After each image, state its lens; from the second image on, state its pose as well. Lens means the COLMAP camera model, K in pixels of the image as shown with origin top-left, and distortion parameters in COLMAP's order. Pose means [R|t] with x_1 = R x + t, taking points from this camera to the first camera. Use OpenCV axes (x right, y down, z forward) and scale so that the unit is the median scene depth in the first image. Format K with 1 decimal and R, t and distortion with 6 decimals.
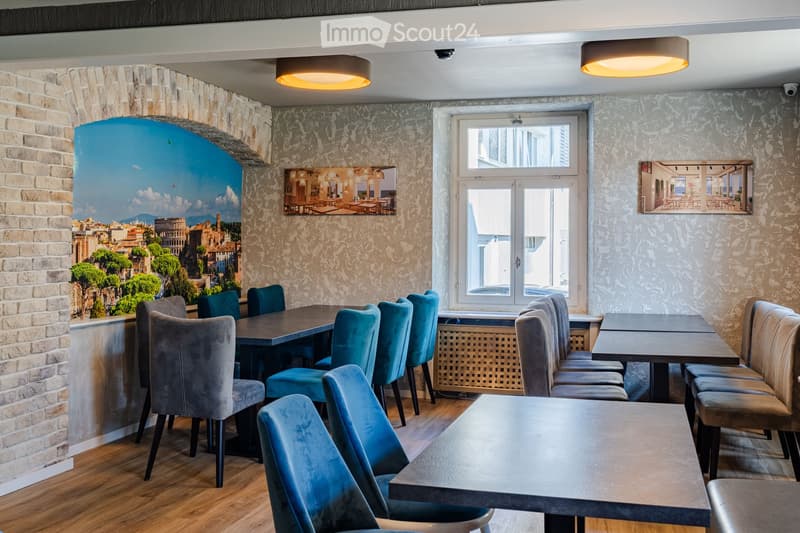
lens RADIAL K [[790.8, 0, 391.6], [0, 790.8, 237.4], [0, 0, 1]] dist [-0.008230, 0.000000]
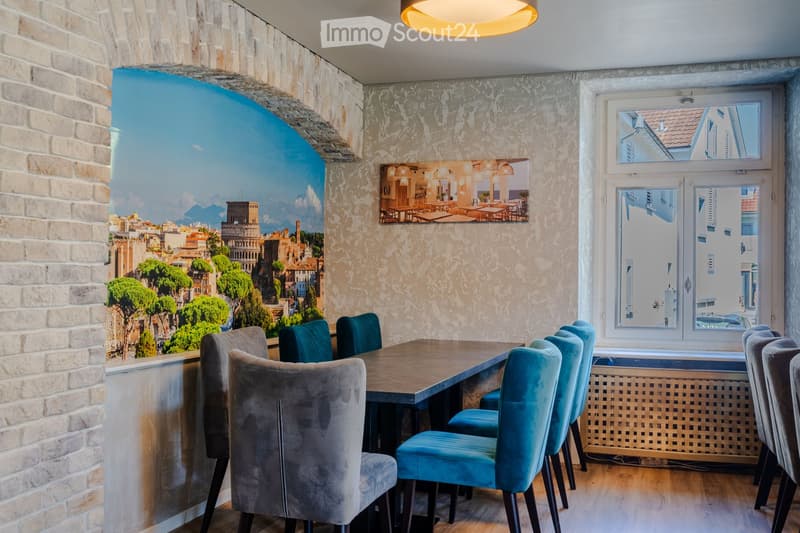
lens RADIAL K [[790.8, 0, 399.9], [0, 790.8, 275.1], [0, 0, 1]] dist [-0.008230, 0.000000]
pose [[0.999333, 0.002072, -0.036461, -0.098677], [-0.001847, 0.999979, 0.006222, 0.019827], [0.036473, -0.006150, 0.999316, 0.250482]]
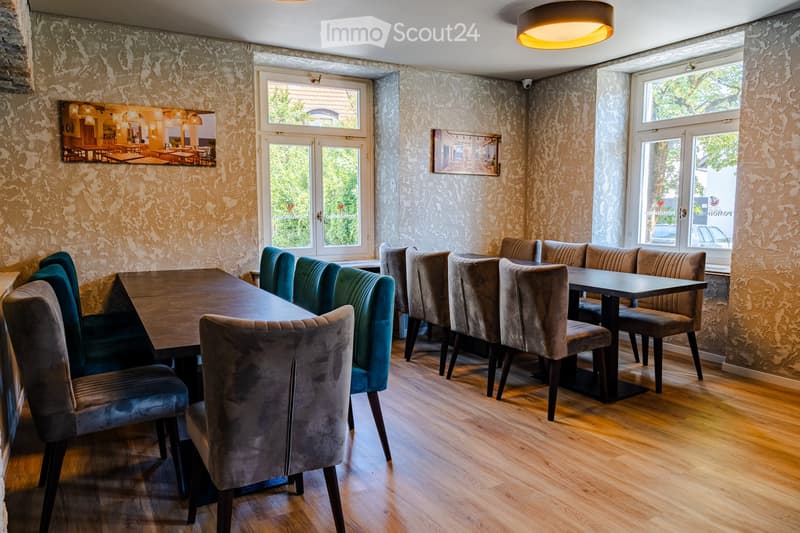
lens RADIAL K [[543.9, 0, 384.8], [0, 543.9, 268.4], [0, 0, 1]] dist [-0.007325, 0.004172]
pose [[0.714437, -0.088424, 0.694090, -0.325267], [-0.000165, 0.991961, 0.126542, 0.009256], [-0.699699, -0.090521, 0.708680, 0.444647]]
